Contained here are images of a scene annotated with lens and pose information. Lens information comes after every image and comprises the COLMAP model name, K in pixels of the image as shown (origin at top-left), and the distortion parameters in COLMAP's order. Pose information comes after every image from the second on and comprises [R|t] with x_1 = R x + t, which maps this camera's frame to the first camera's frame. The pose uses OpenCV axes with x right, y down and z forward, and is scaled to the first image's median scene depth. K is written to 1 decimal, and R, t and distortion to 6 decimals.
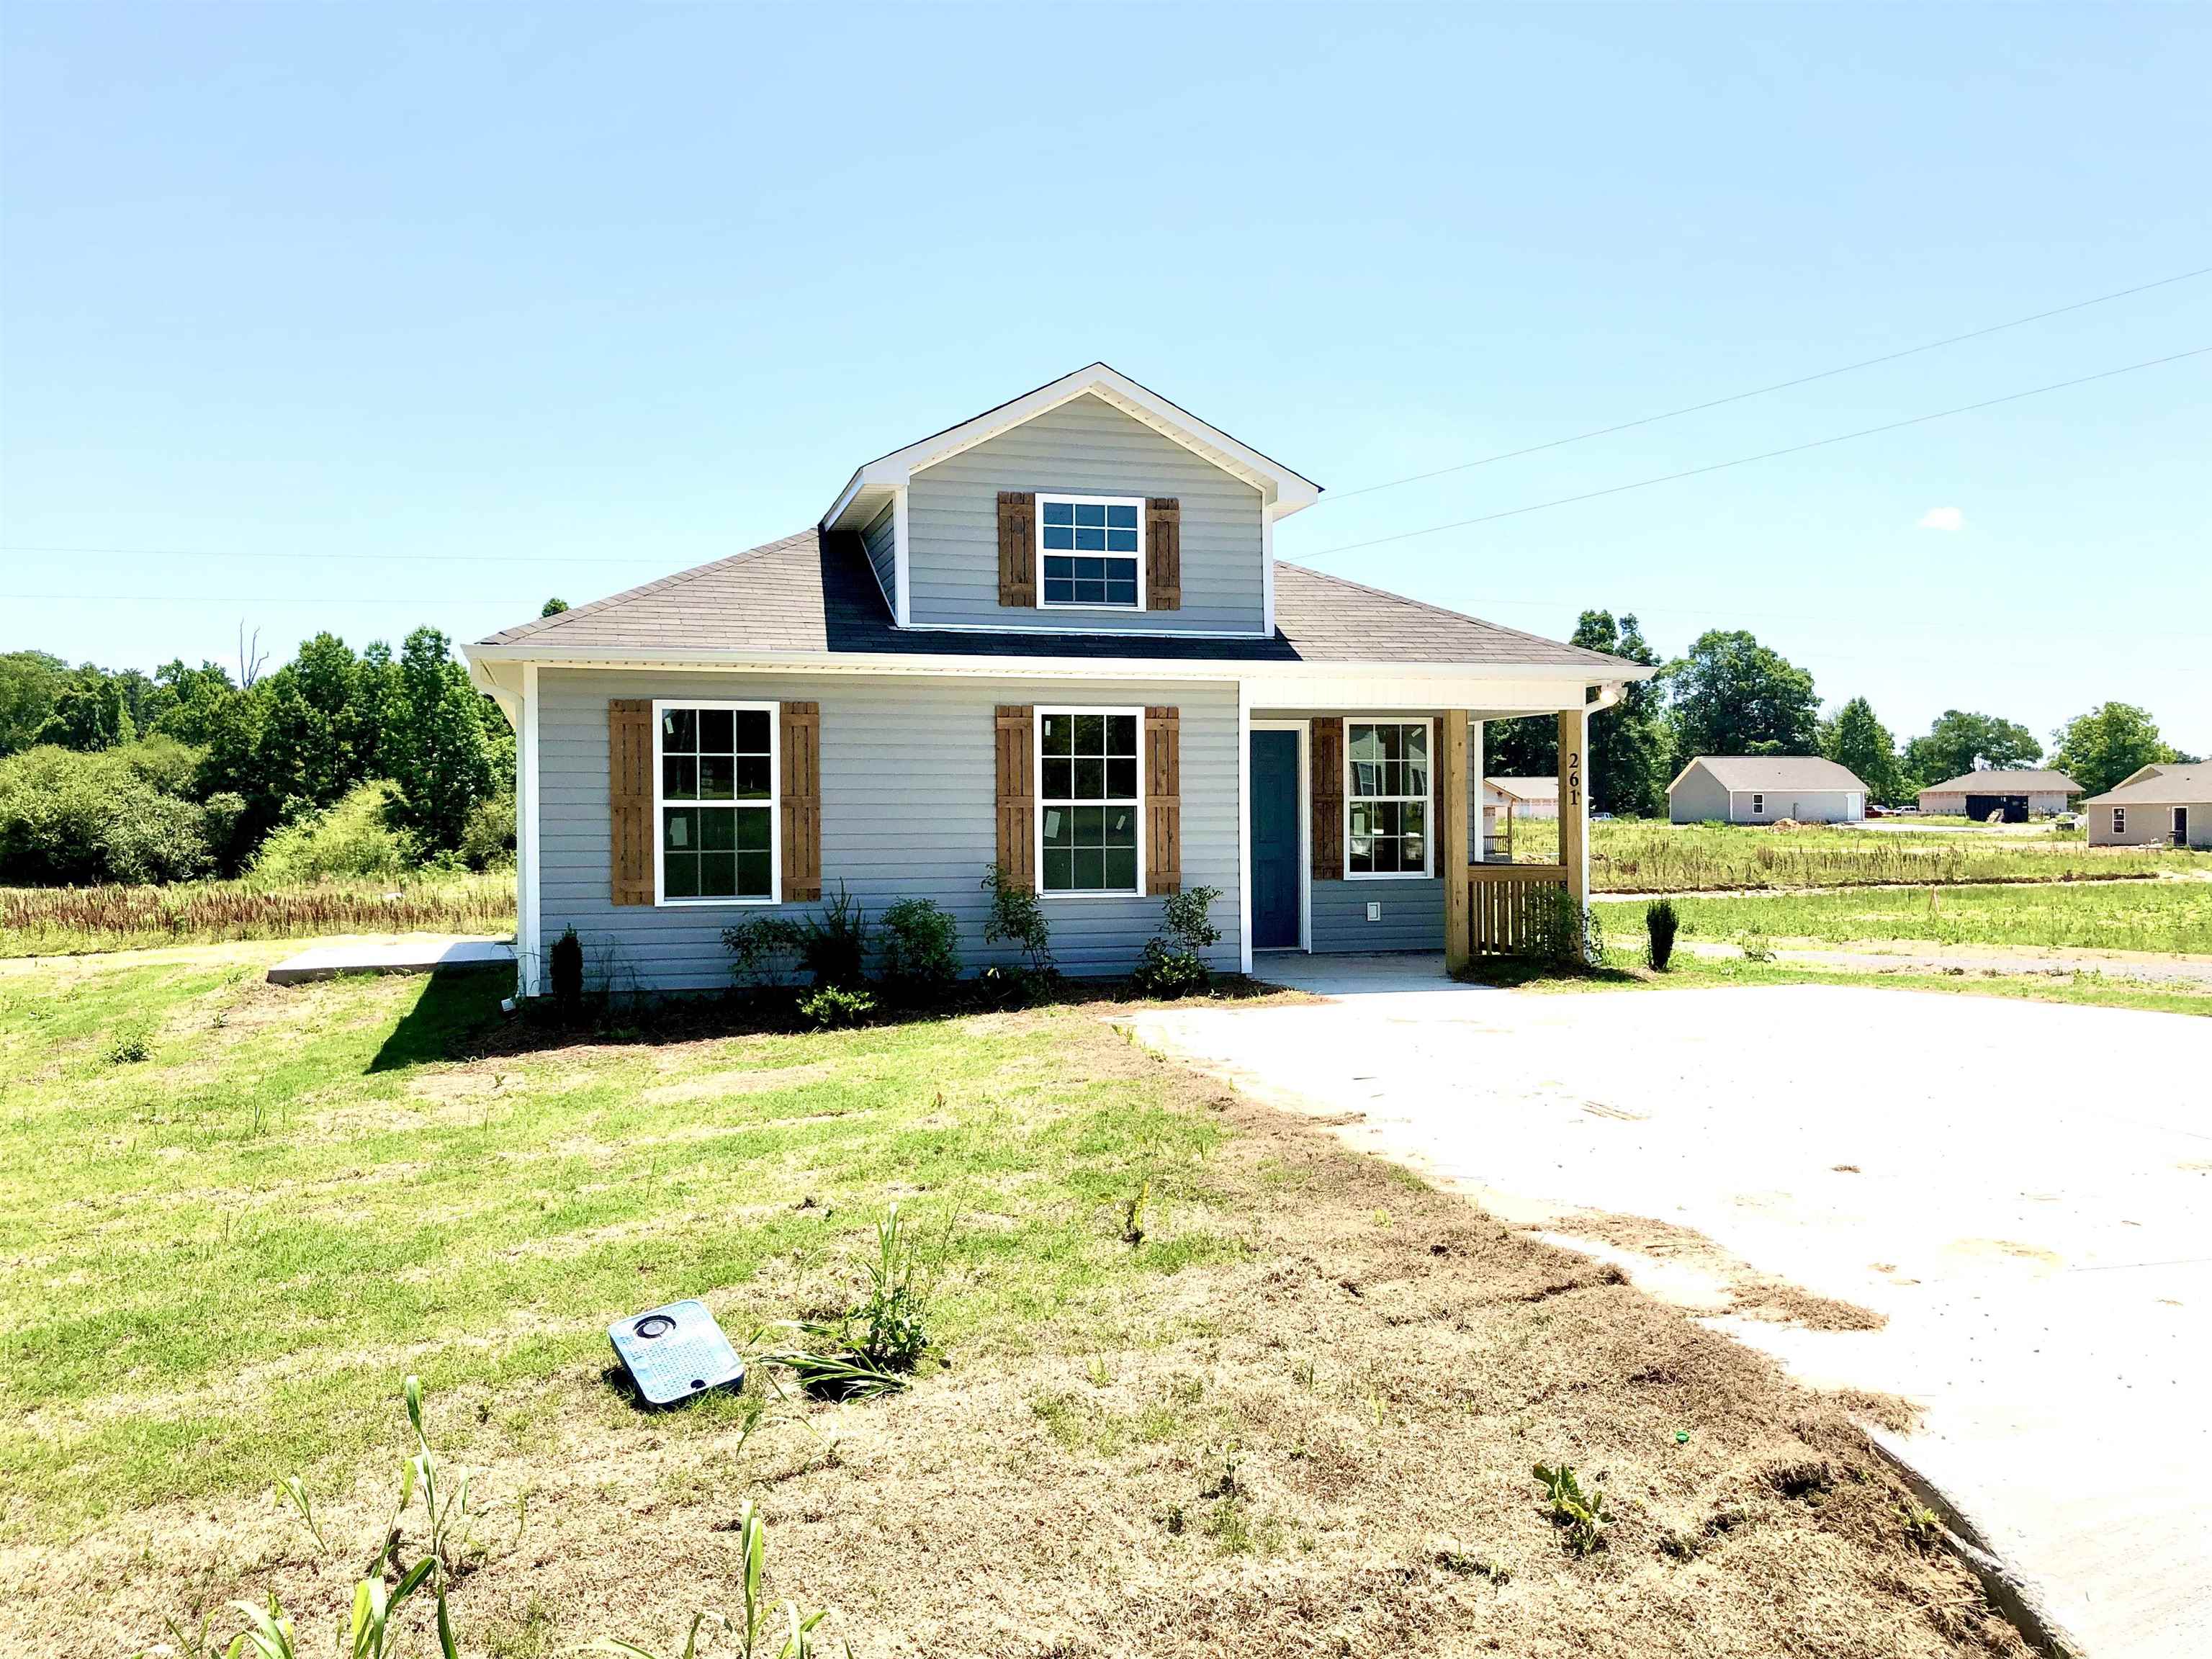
lens RADIAL K [[1825.1, 0, 1106.0], [0, 1825.1, 829.5], [0, 0, 1]] dist [0.035826, -0.142955]
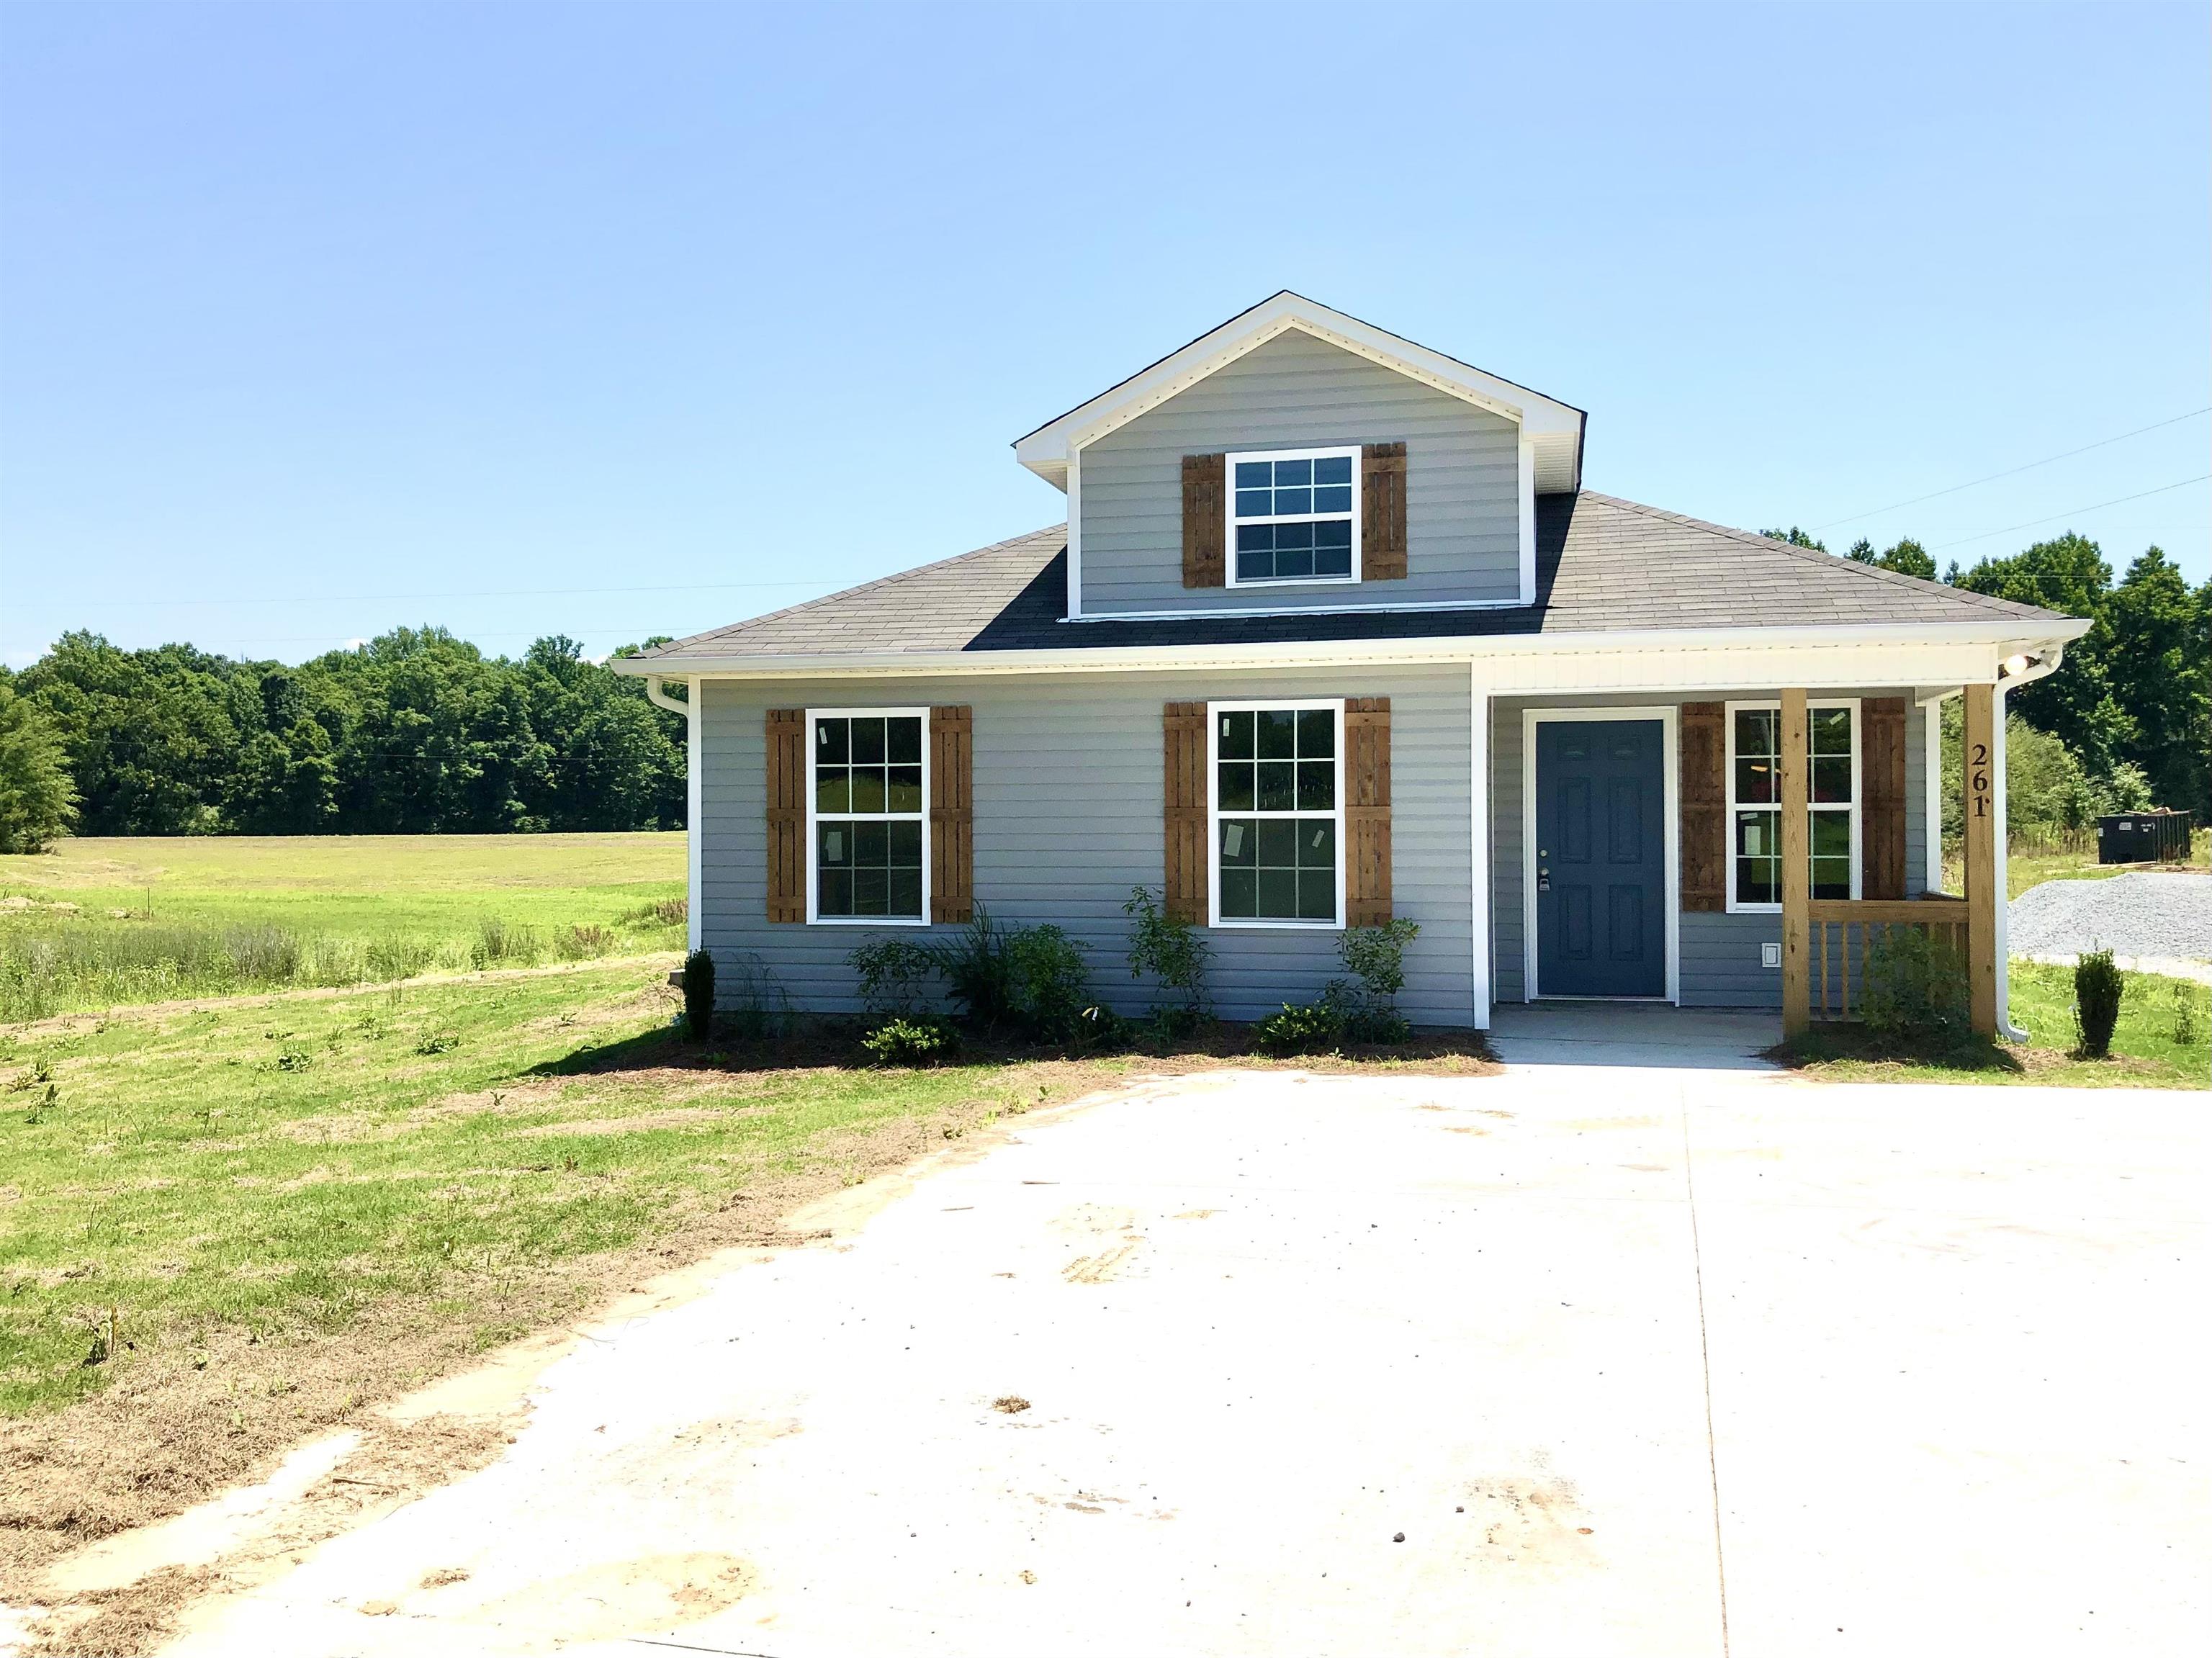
lens RADIAL K [[1900.3, 0, 1135.7], [0, 1900.3, 809.2], [0, 0, 1]] dist [0.034929, -0.017159]
pose [[0.860396, -0.001938, -0.509622, 0.380582], [-0.003440, 0.999948, -0.009611, -0.008719], [0.509614, 0.010022, 0.860345, 0.214085]]
